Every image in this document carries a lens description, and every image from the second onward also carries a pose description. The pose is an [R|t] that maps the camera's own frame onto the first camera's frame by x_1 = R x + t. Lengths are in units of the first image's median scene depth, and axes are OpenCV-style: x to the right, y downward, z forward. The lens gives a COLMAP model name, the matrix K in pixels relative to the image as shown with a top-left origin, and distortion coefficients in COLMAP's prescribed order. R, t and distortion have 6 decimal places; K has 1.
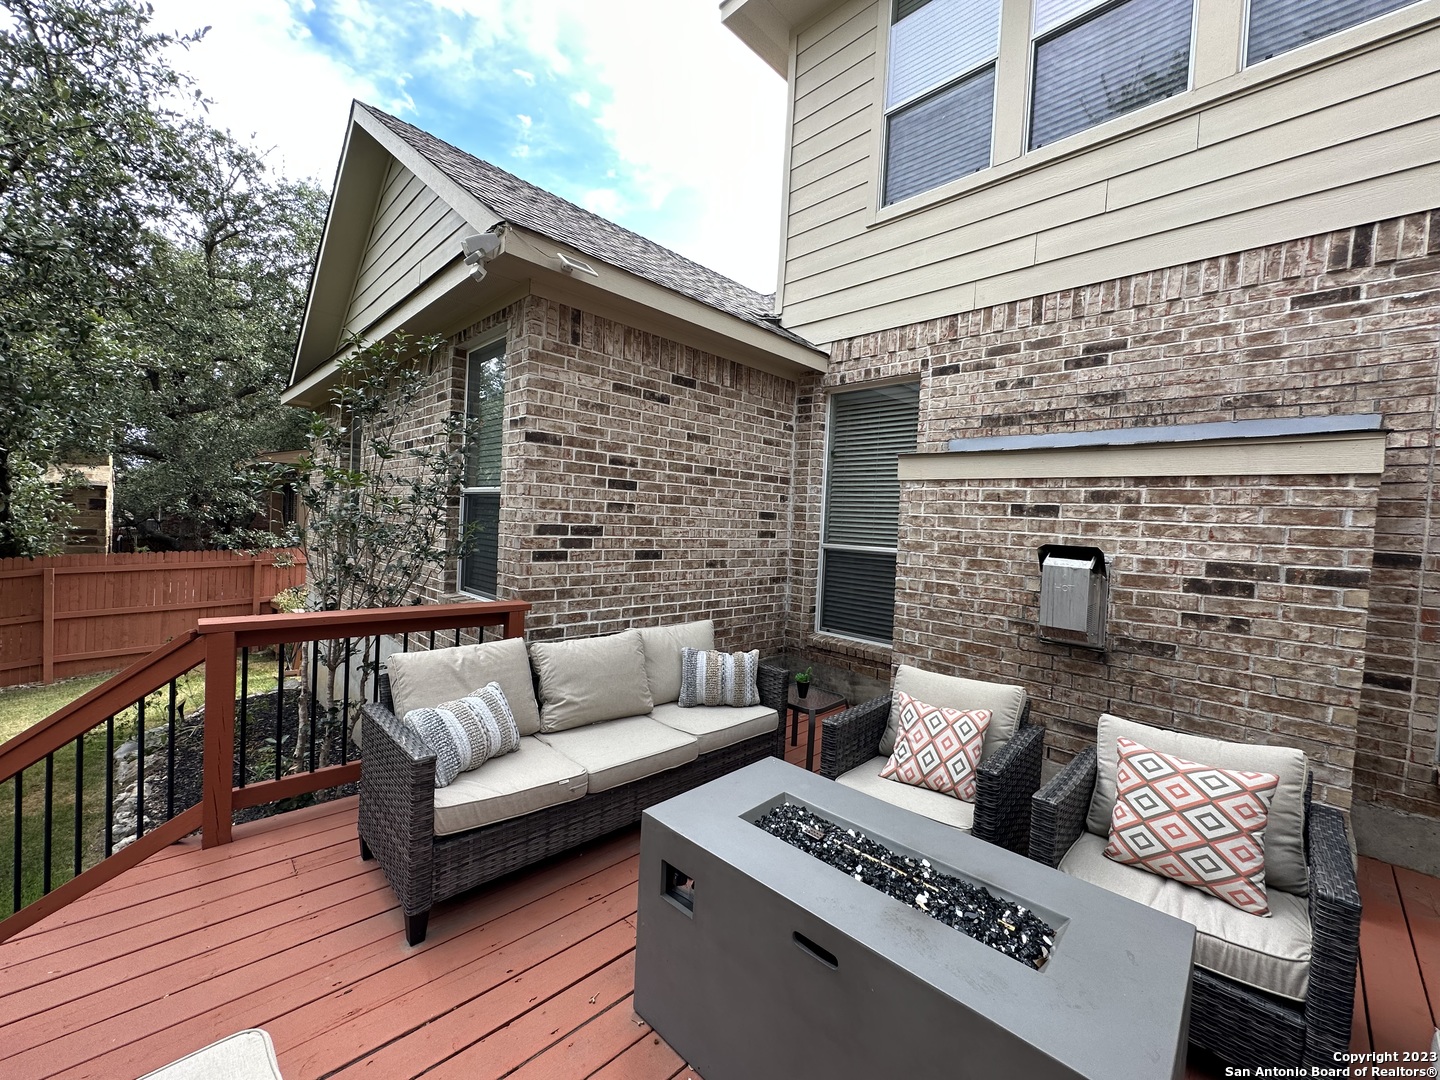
lens RADIAL K [[576.2, 0, 721.4], [0, 576.2, 537.2], [0, 0, 1]] dist [-0.003883, 0.001017]
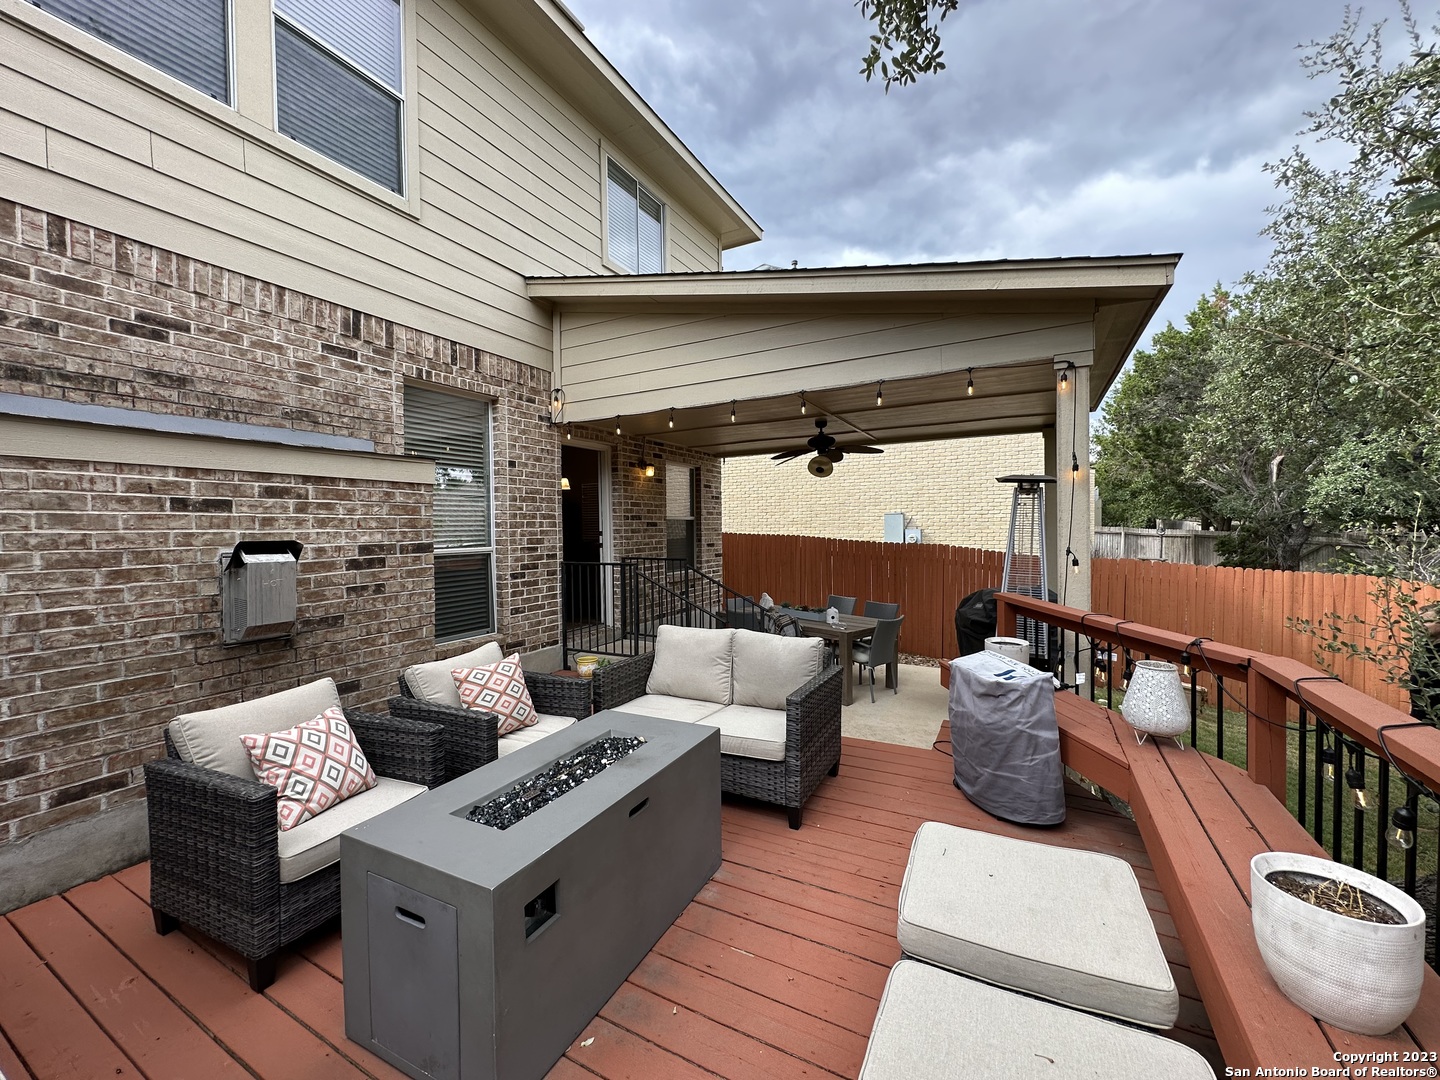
lens RADIAL K [[576.2, 0, 721.4], [0, 576.2, 537.2], [0, 0, 1]] dist [-0.003883, 0.001017]
pose [[-0.292085, -0.063957, 0.954252, -0.541973], [0.024423, 0.996937, 0.074294, -0.043703], [-0.956081, 0.045006, -0.289628, 0.497832]]
